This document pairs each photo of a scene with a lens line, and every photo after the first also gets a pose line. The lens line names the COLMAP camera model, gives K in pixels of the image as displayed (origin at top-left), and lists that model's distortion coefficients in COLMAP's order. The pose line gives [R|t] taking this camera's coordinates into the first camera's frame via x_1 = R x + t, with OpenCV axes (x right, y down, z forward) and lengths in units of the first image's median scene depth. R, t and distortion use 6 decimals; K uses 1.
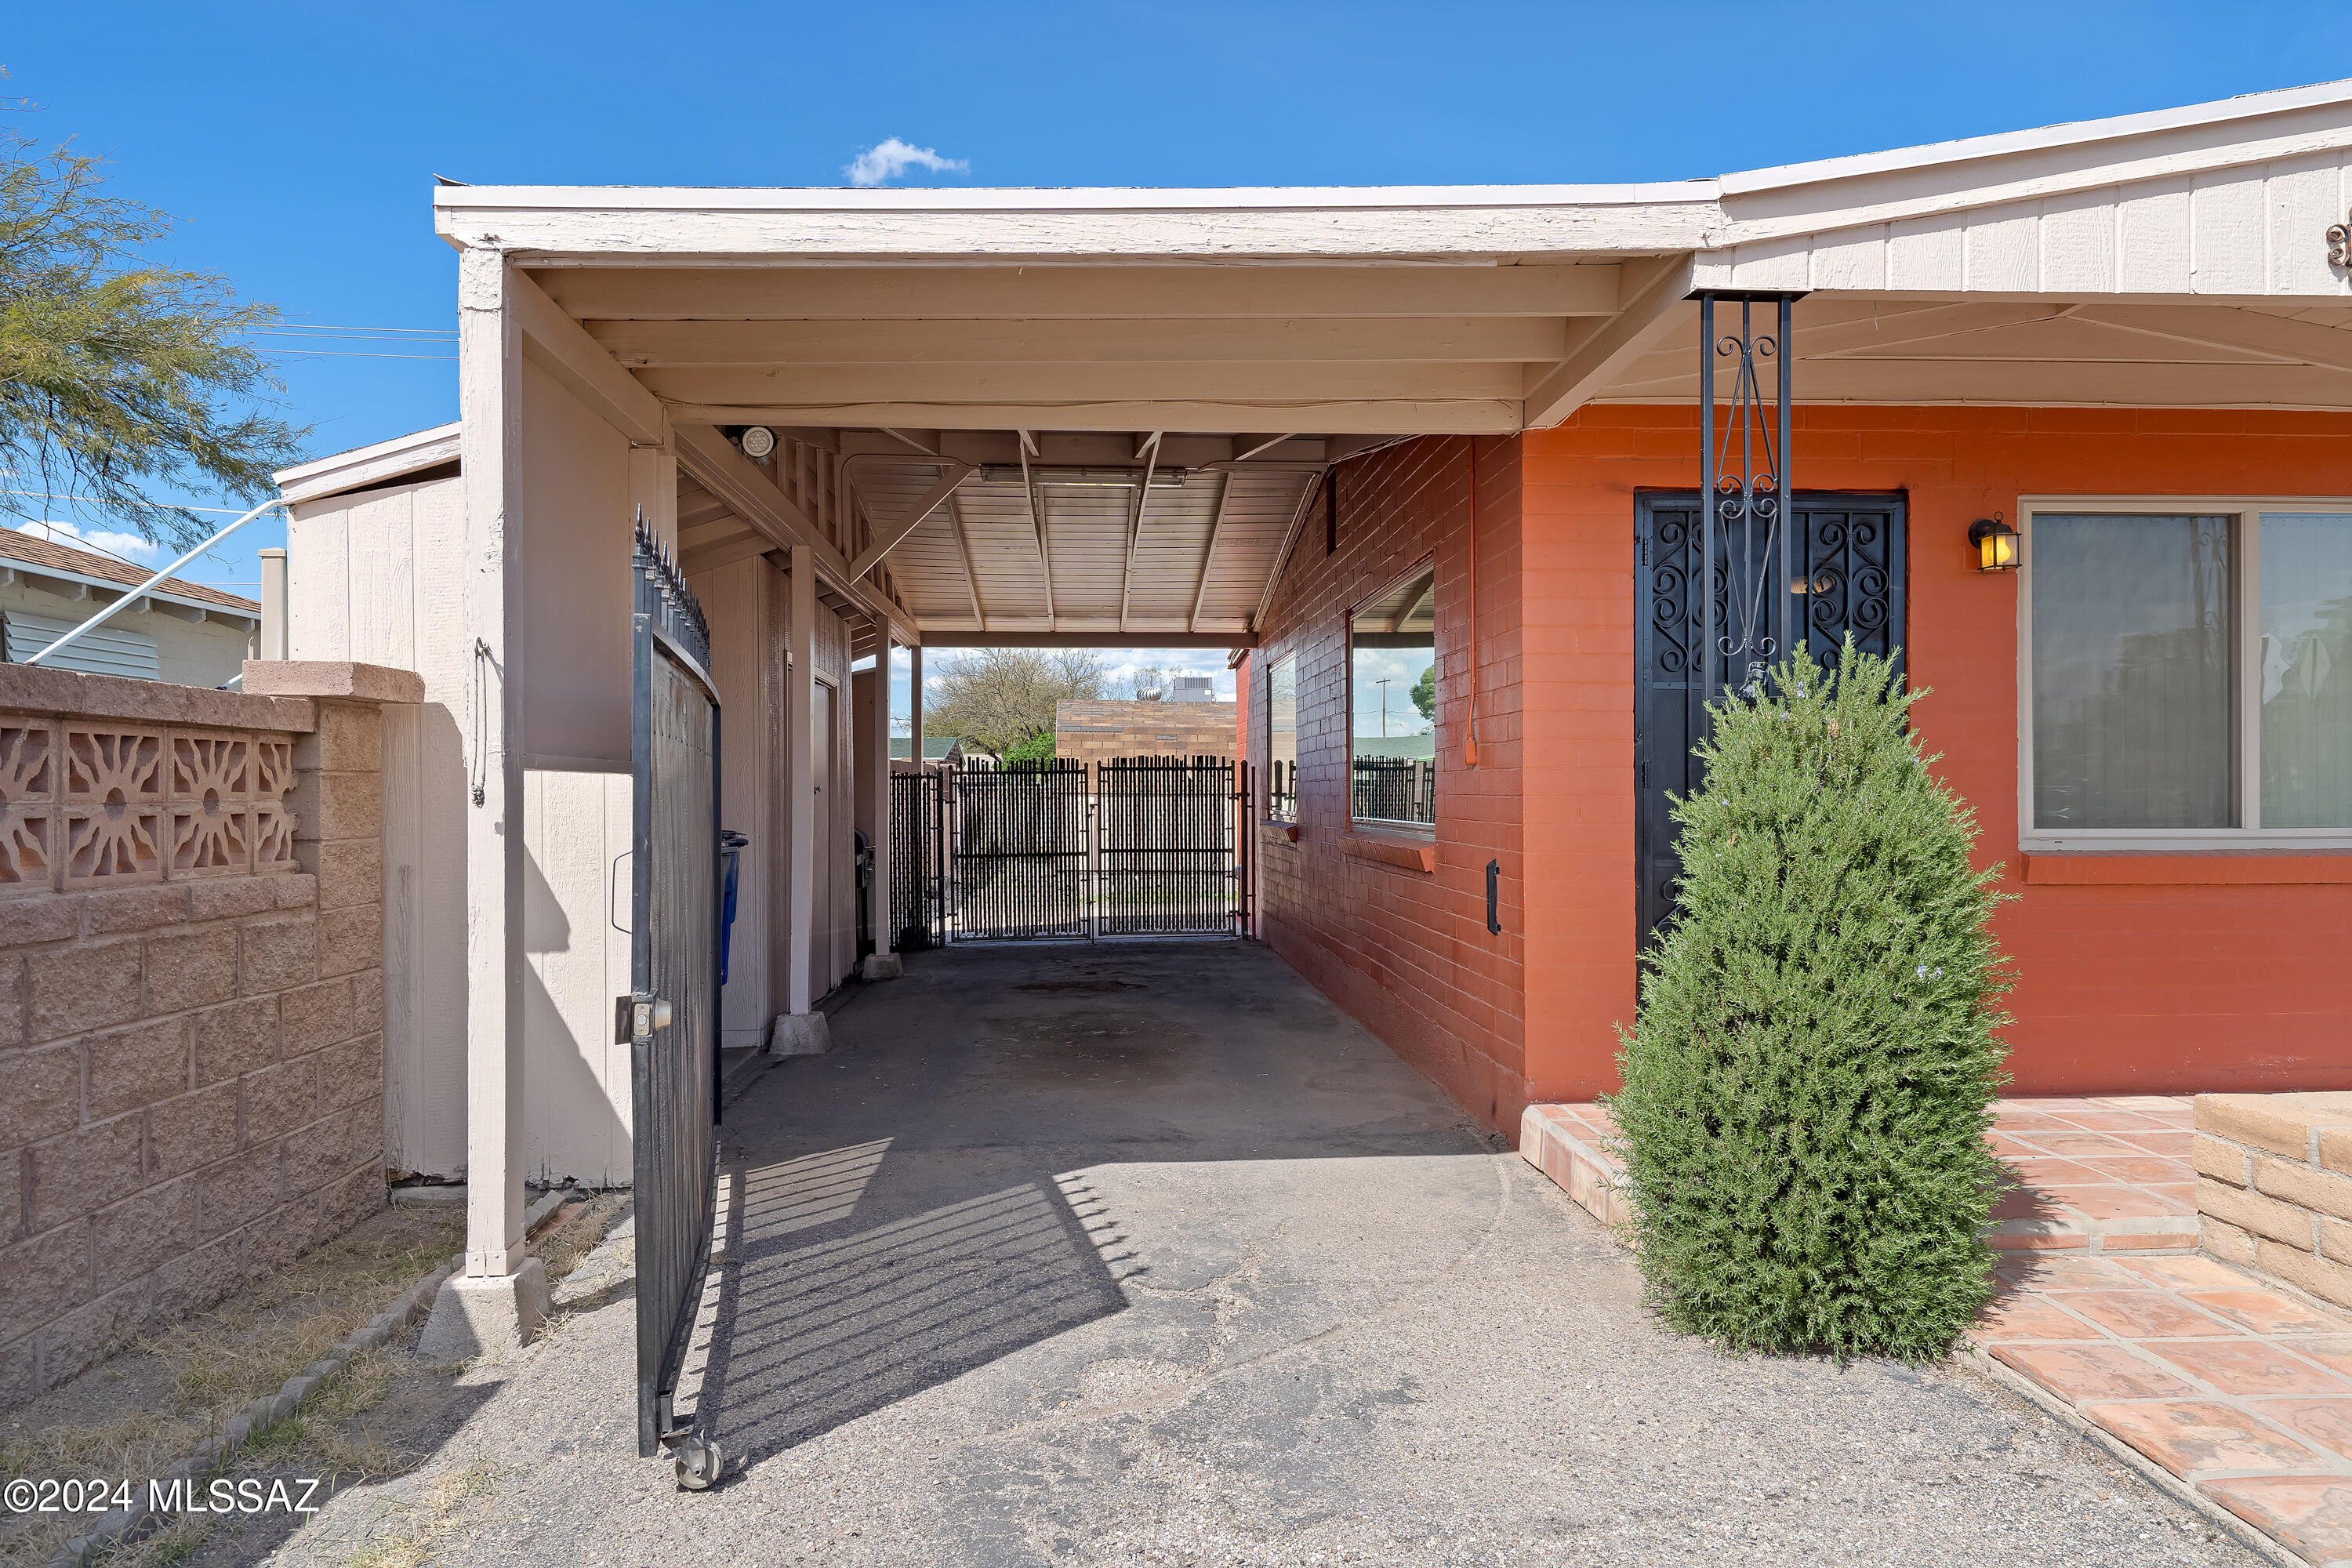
lens RADIAL K [[1549.2, 0, 1170.8], [0, 1549.2, 791.5], [0, 0, 1]] dist [-0.002456, 0.008927]
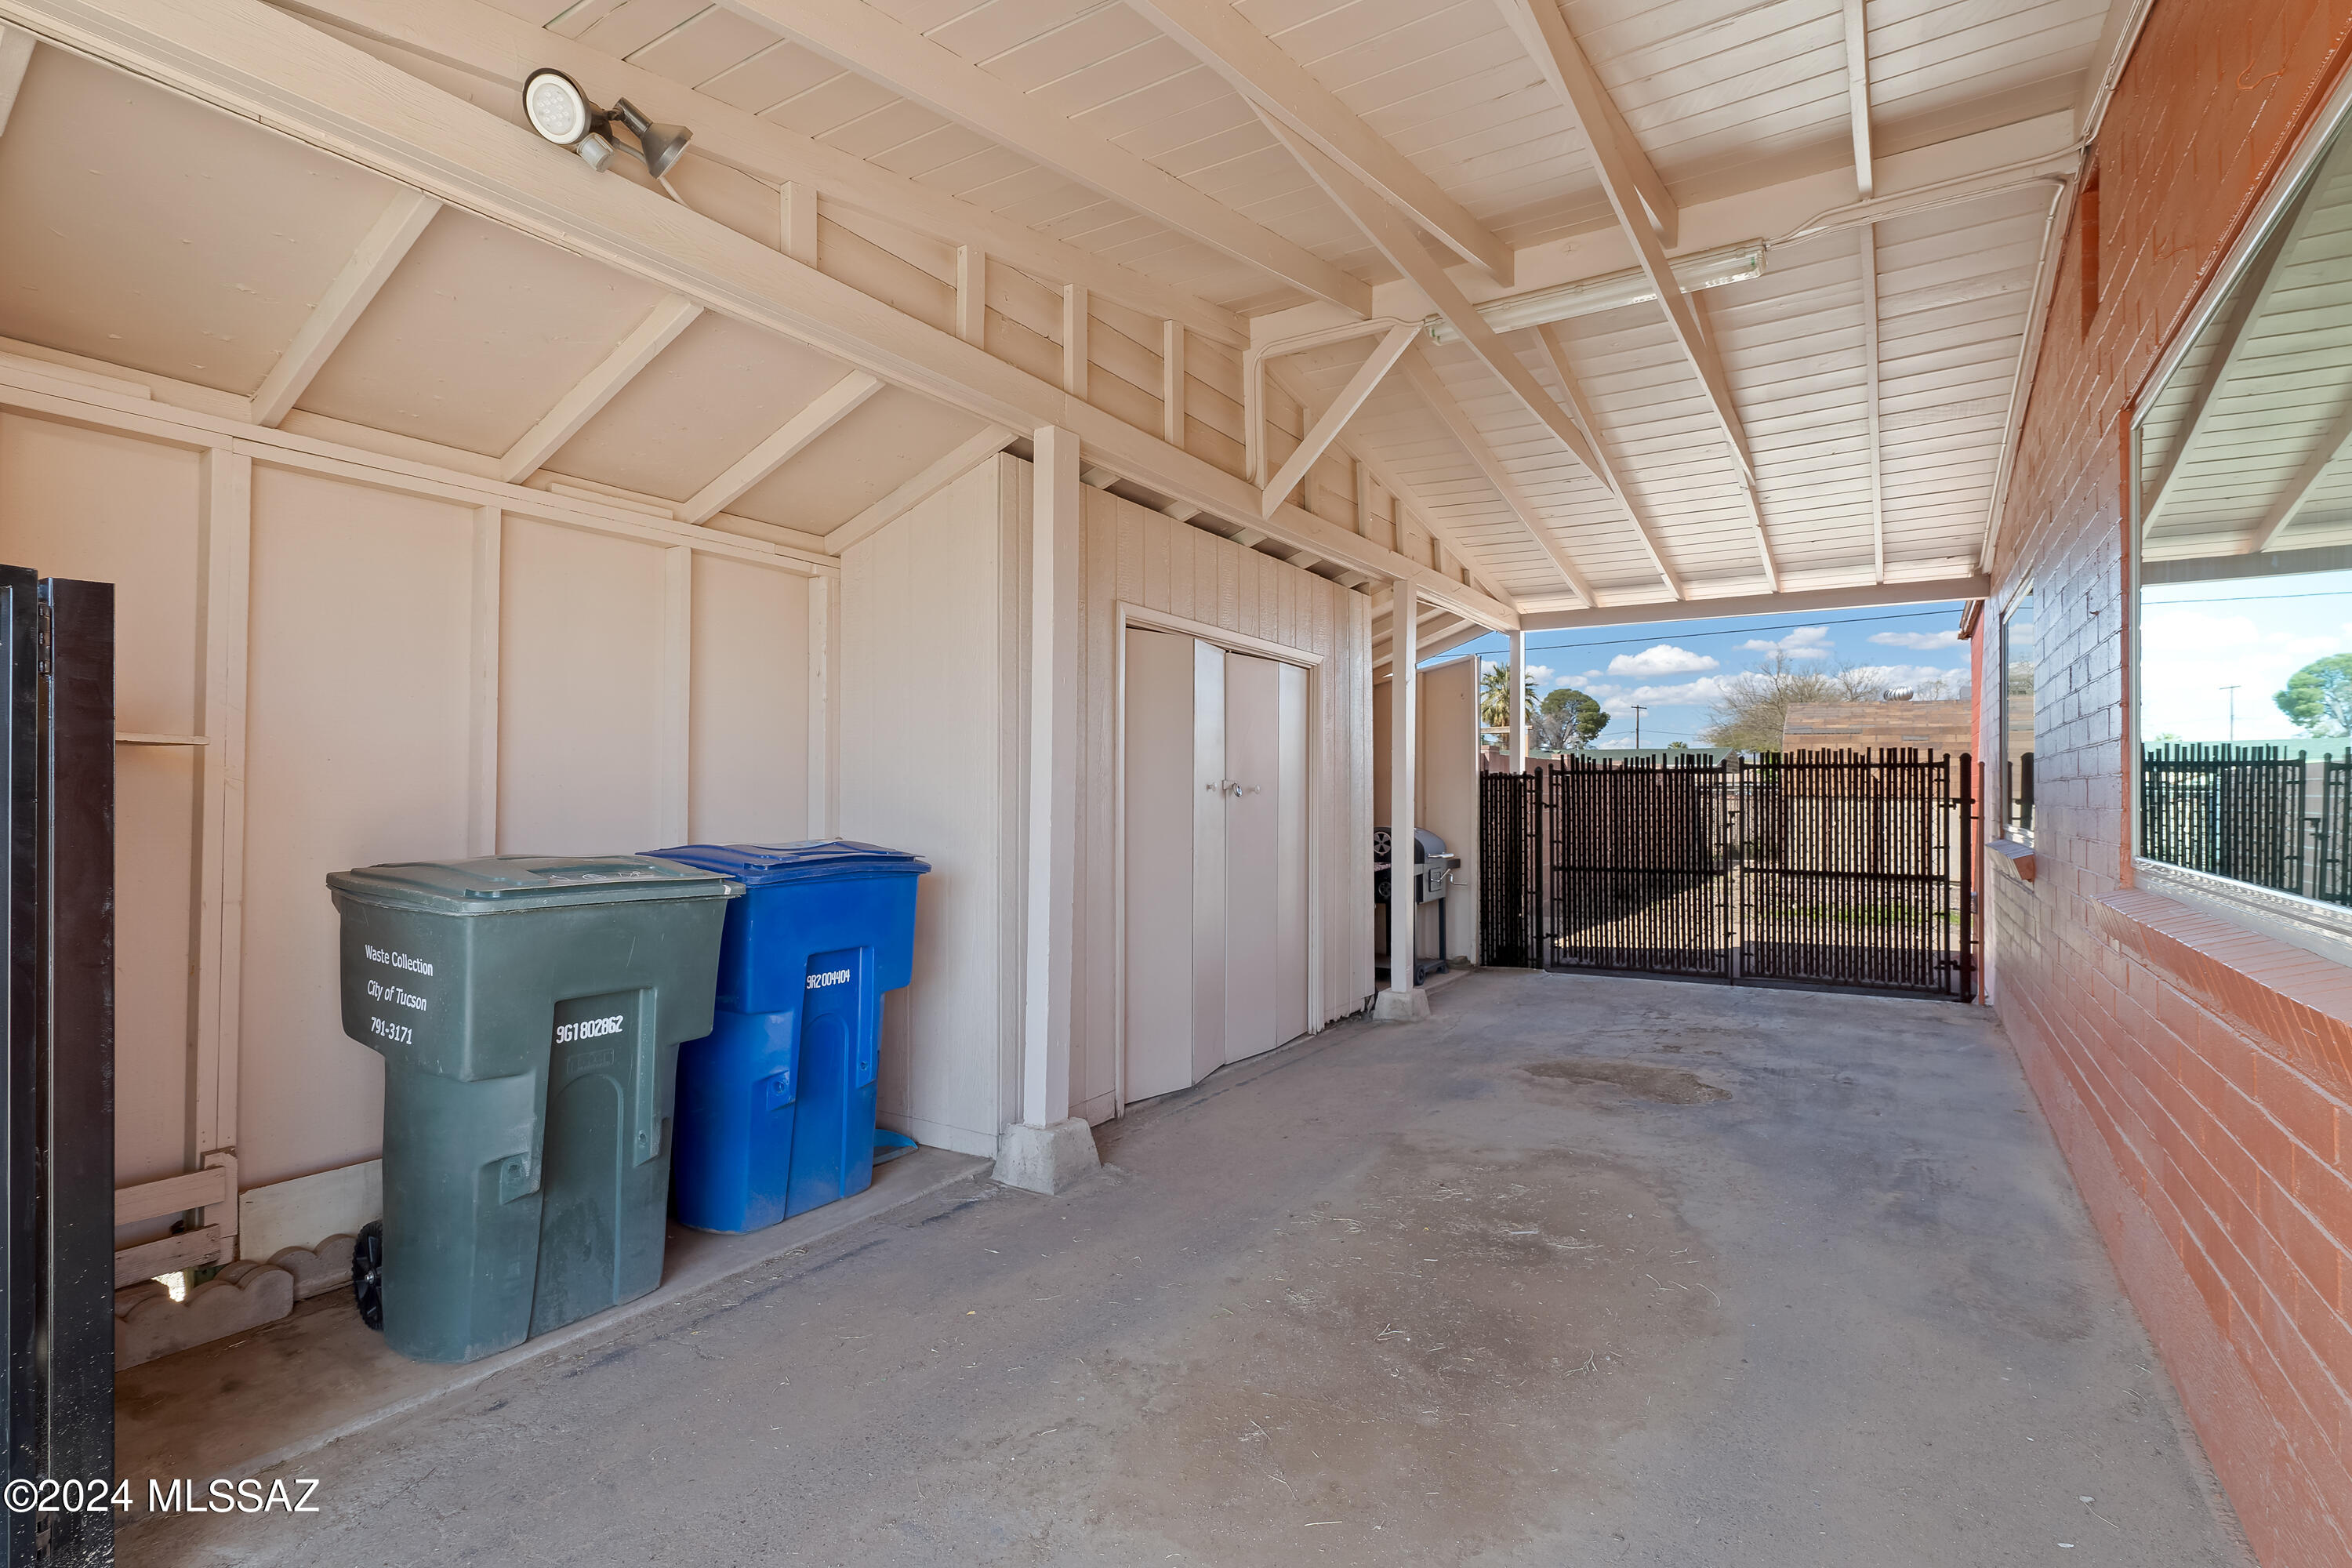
lens RADIAL K [[1083.7, 0, 1187.4], [0, 1083.7, 787.3], [0, 0, 1]] dist [-0.003742, -0.000598]
pose [[0.807380, 0.003365, -0.590023, 0.051497], [-0.005838, 0.999980, -0.002285, -0.001218], [0.590003, 0.005290, 0.807384, 0.376257]]
